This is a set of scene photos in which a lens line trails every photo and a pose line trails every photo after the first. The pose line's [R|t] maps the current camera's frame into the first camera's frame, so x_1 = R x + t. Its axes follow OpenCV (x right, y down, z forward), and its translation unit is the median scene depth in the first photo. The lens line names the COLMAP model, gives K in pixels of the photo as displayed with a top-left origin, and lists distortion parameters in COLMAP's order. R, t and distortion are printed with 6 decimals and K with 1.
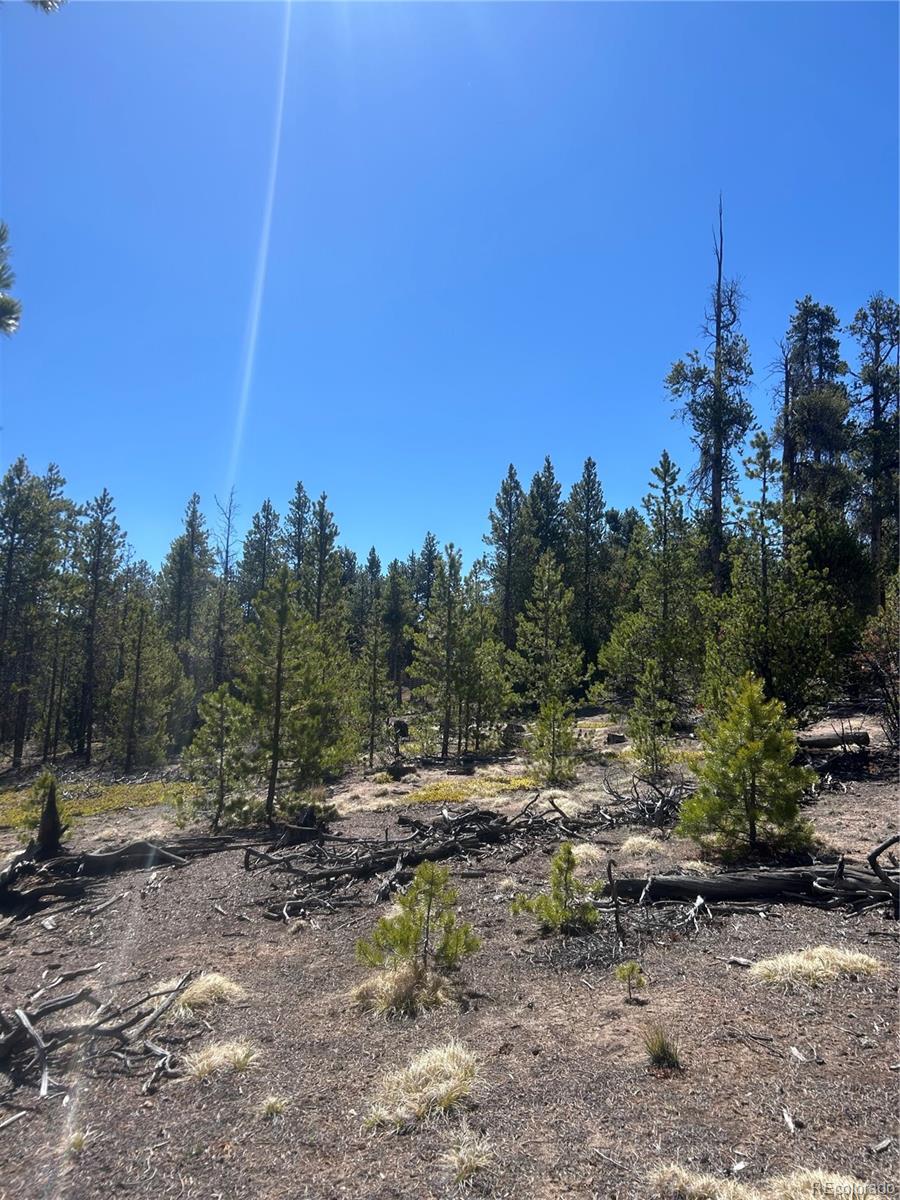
lens RADIAL K [[904.4, 0, 443.5], [0, 904.4, 595.7], [0, 0, 1]] dist [0.060001, -0.062009]
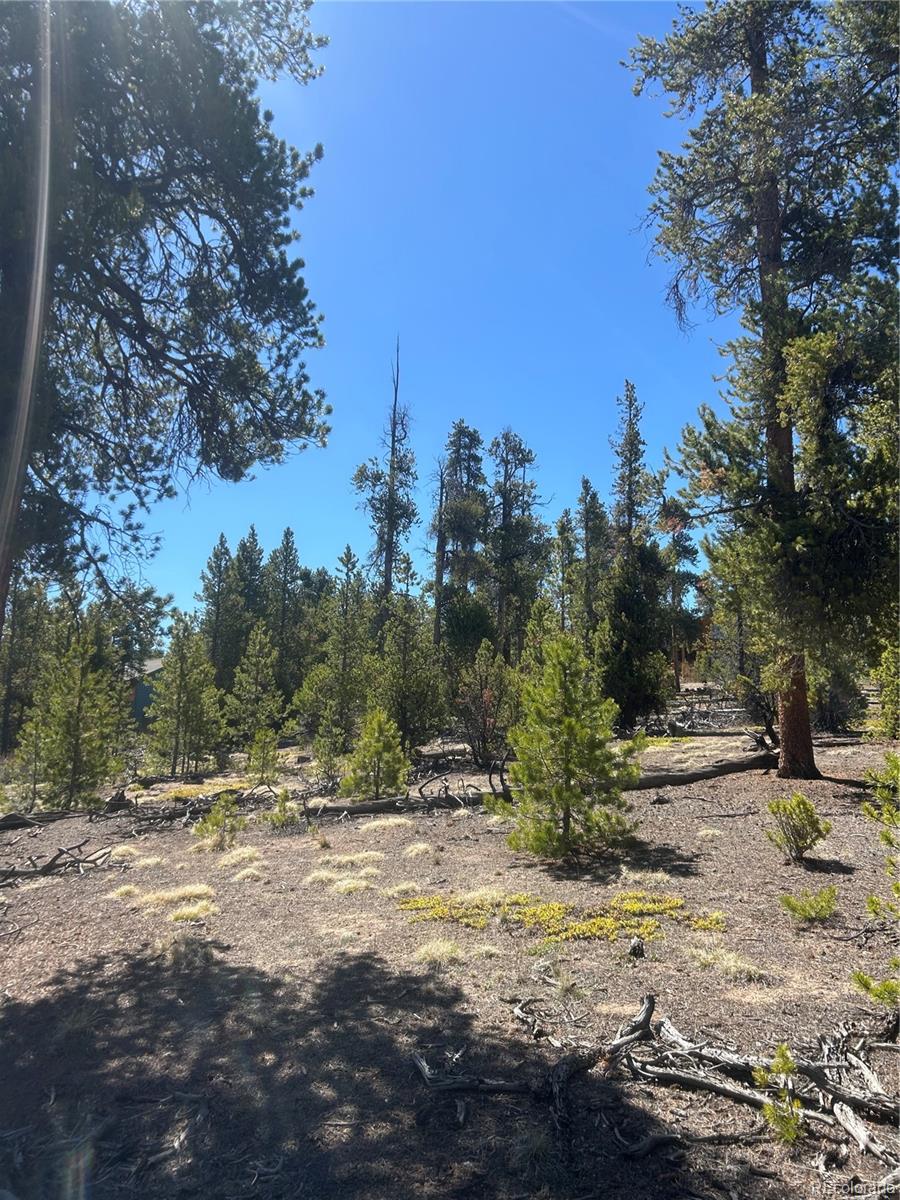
lens RADIAL K [[904.4, 0, 443.3], [0, 904.4, 591.8], [0, 0, 1]] dist [0.060001, -0.062009]
pose [[0.942031, 0.046748, 0.332253, -0.081489], [-0.030138, 0.998033, -0.054974, -0.026735], [-0.334170, 0.041774, 0.941587, -0.381065]]
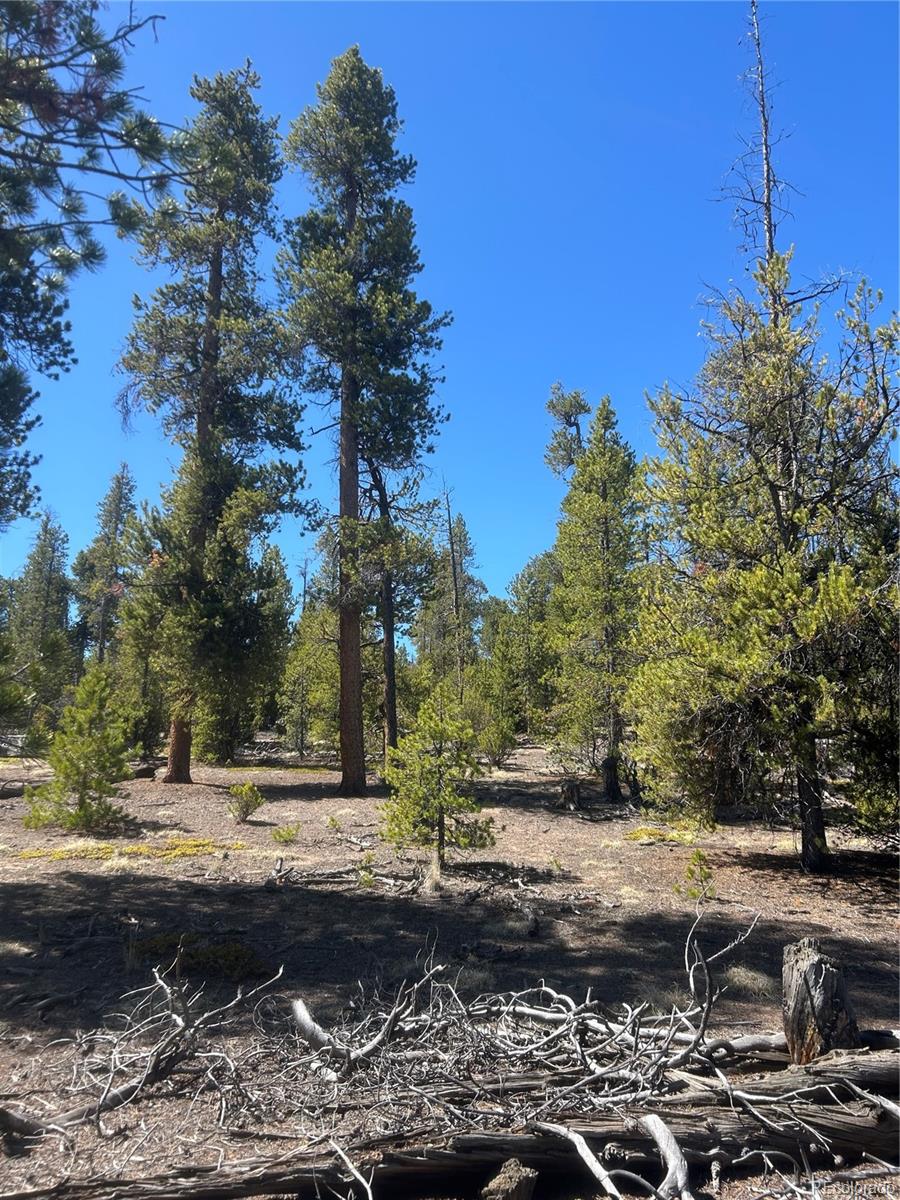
lens RADIAL K [[904.4, 0, 439.0], [0, 904.4, 597.4], [0, 0, 1]] dist [0.060001, -0.062009]
pose [[0.386124, 0.189078, 0.902861, -0.415915], [-0.121889, 0.980643, -0.153239, -0.010837], [-0.914358, -0.050880, 0.401697, -0.451786]]
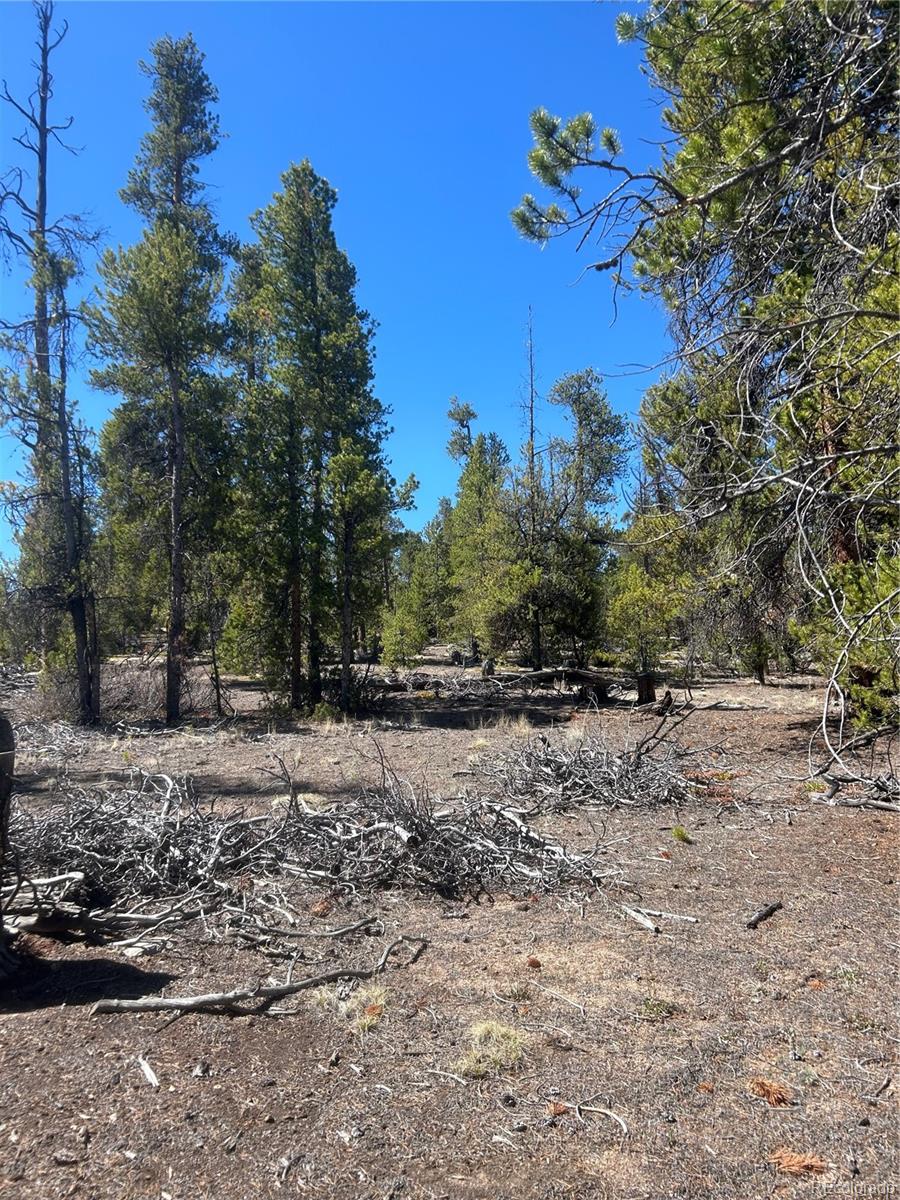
lens RADIAL K [[904.4, 0, 444.0], [0, 904.4, 600.7], [0, 0, 1]] dist [0.060001, -0.062009]
pose [[0.291717, 0.093363, 0.951937, -1.273067], [-0.096733, 0.993002, -0.067747, 0.034831], [-0.951601, -0.072321, 0.298707, -0.732416]]
